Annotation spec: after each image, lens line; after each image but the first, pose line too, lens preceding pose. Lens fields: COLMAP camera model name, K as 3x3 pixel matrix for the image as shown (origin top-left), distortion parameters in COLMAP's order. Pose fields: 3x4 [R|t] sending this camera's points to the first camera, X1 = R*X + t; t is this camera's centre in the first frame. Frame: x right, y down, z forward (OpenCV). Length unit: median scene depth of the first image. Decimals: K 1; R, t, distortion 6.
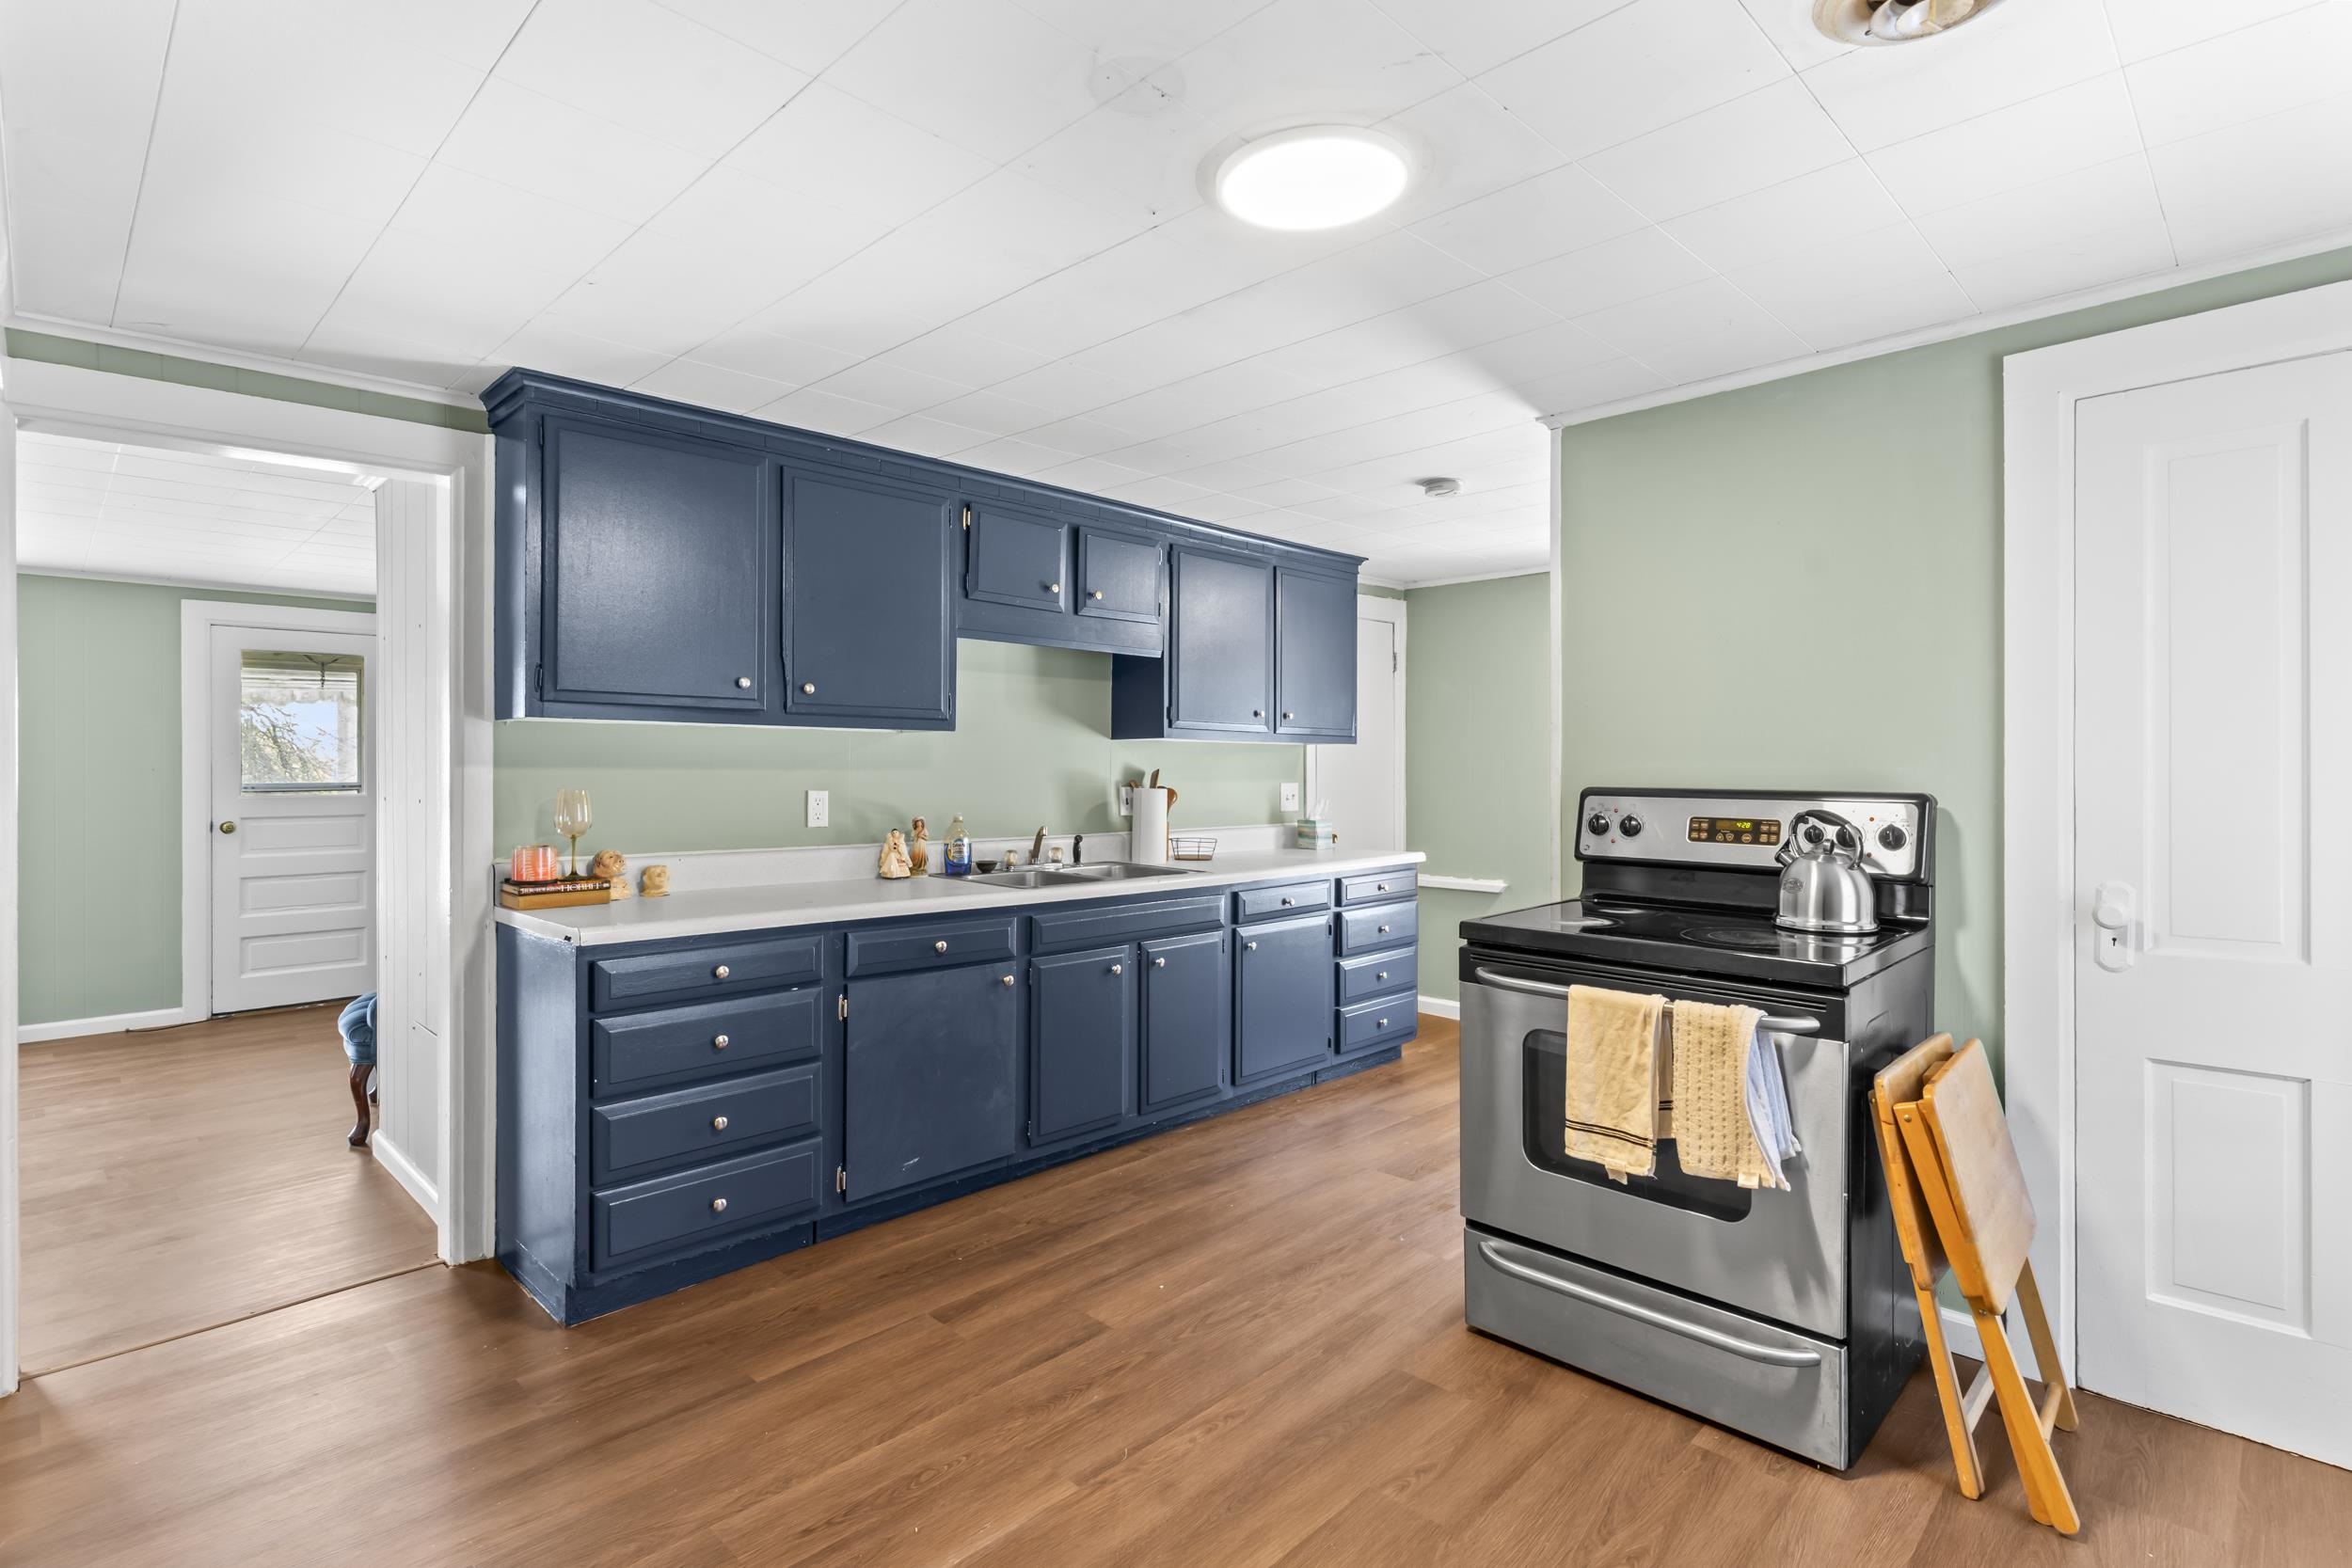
lens RADIAL K [[1121.8, 0, 1163.4], [0, 1121.8, 766.5], [0, 0, 1]] dist [0.008029, 0.000296]
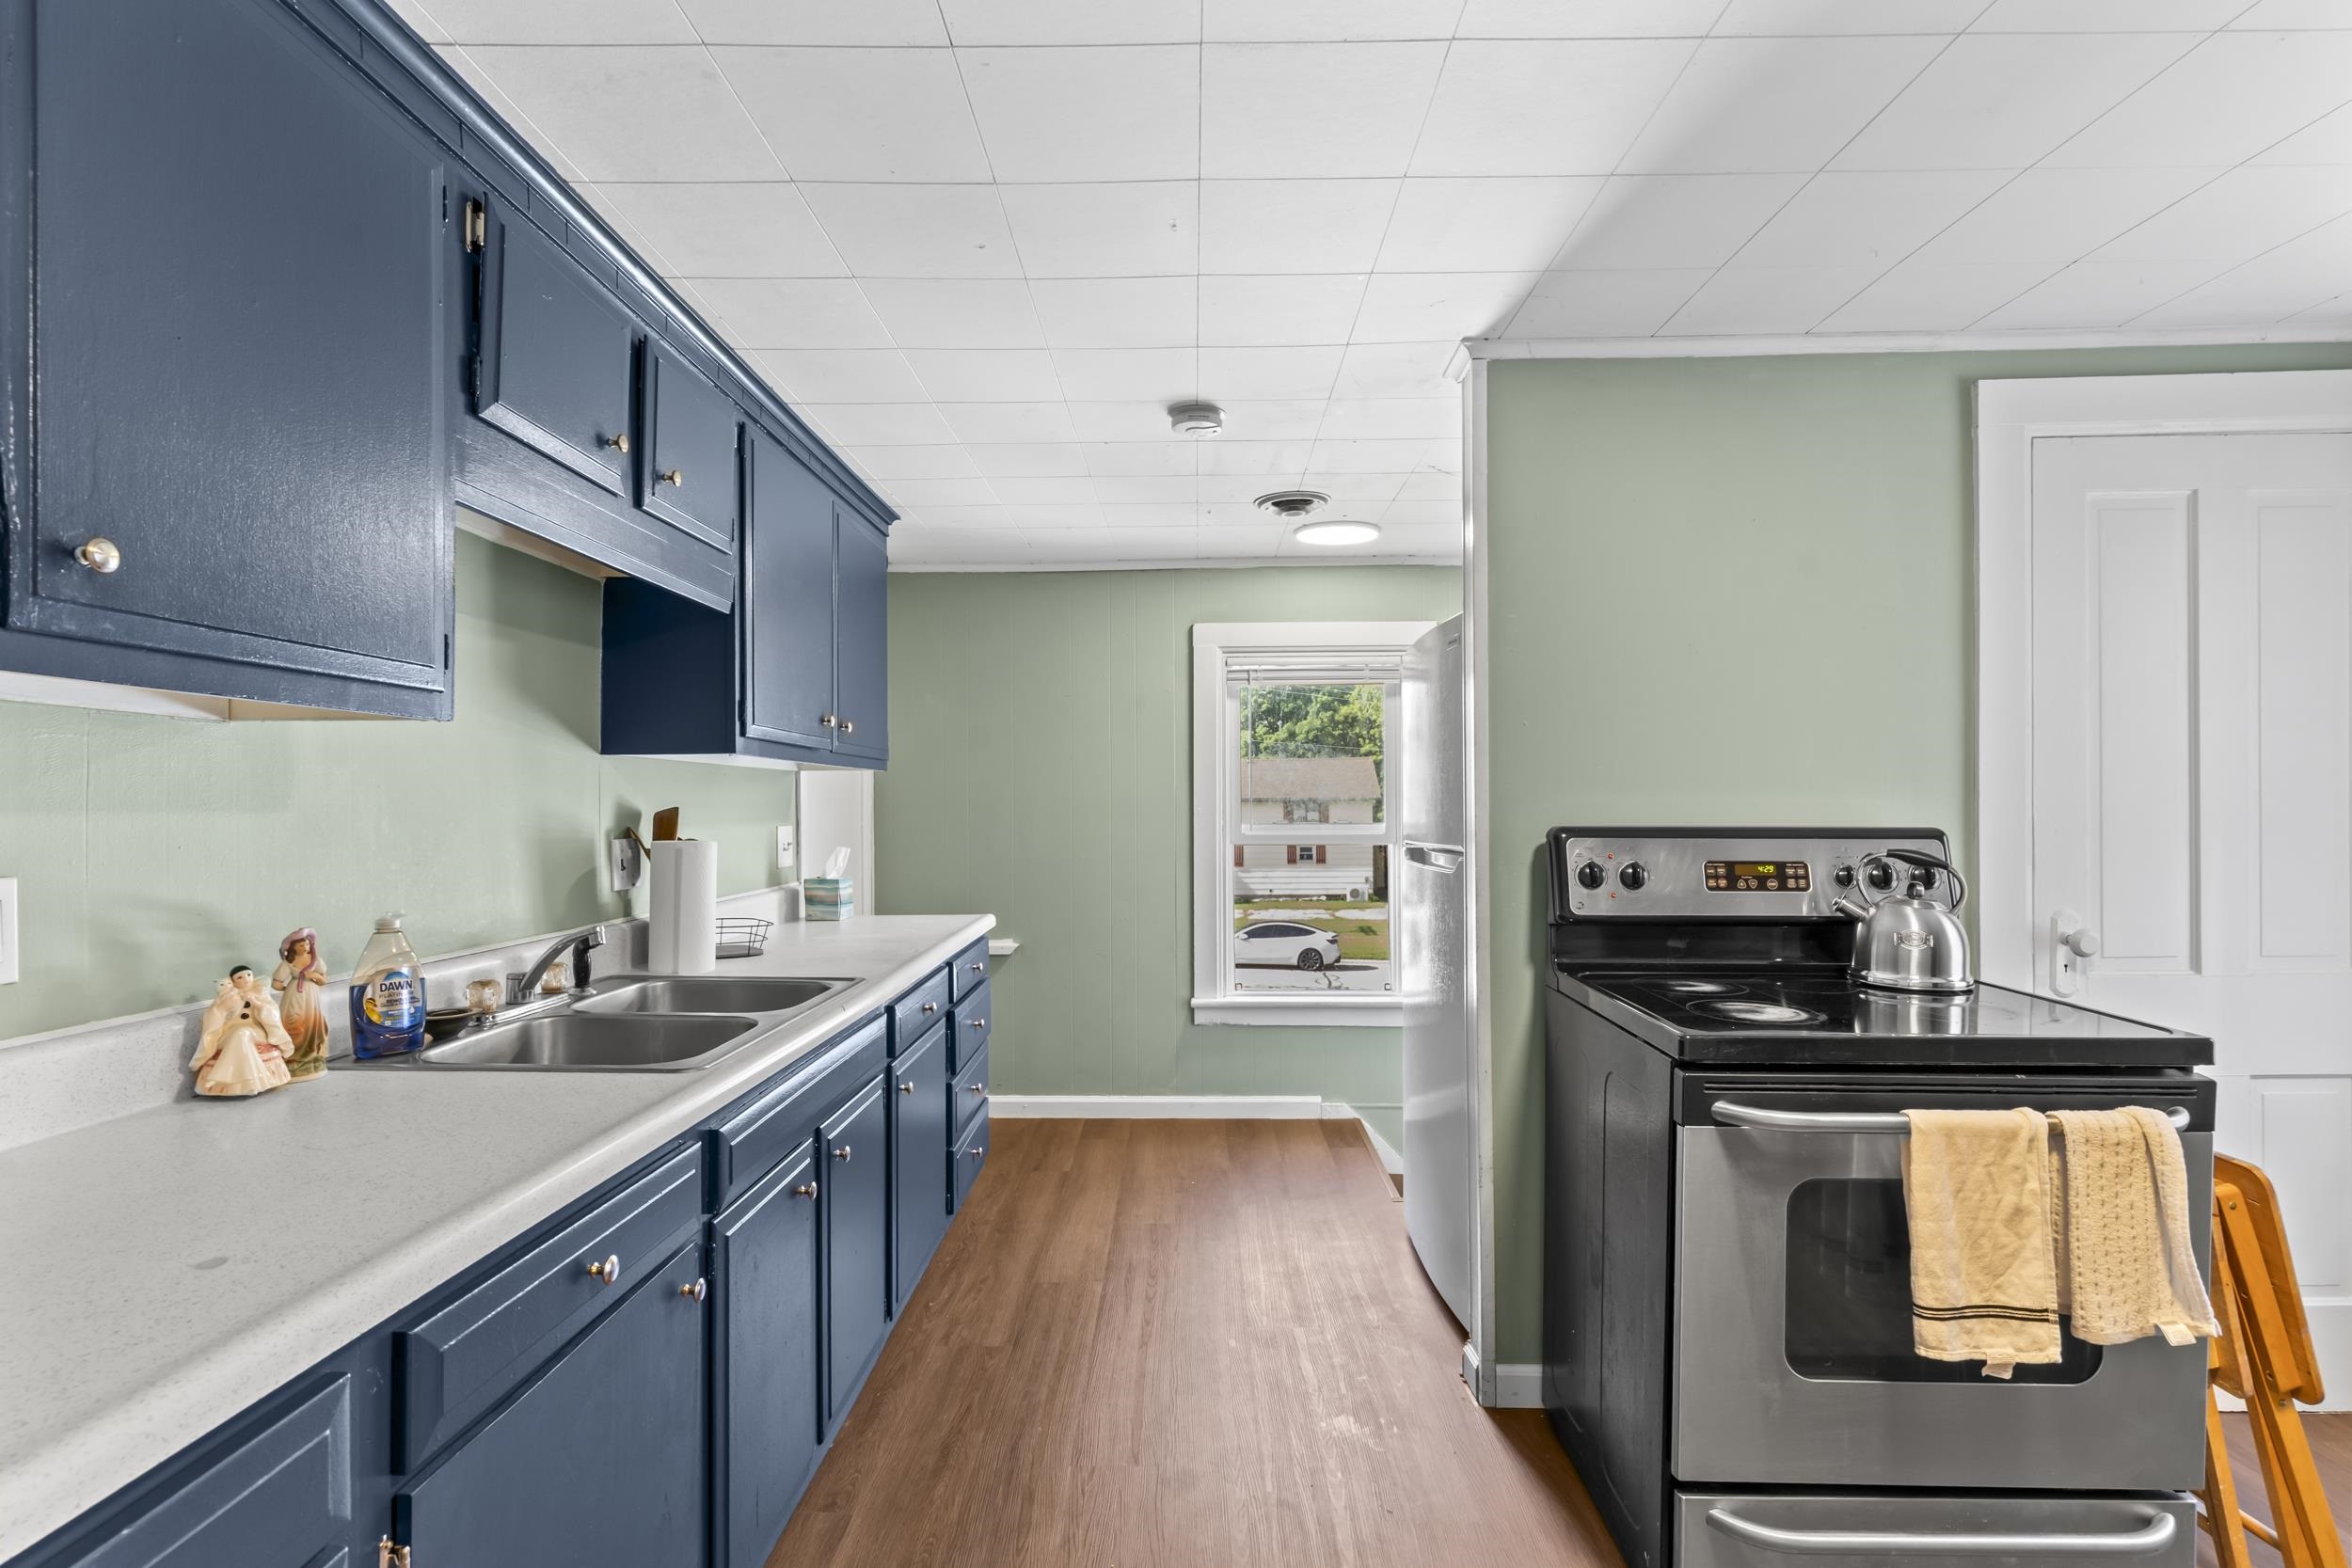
lens RADIAL K [[1121.8, 0, 1171.5], [0, 1121.8, 800.7], [0, 0, 1]] dist [0.008029, 0.000296]
pose [[0.720025, -0.002410, 0.693944, -0.385877], [0.002999, 0.999995, 0.000361, -0.000824], [-0.693942, 0.001821, 0.720029, 0.688222]]
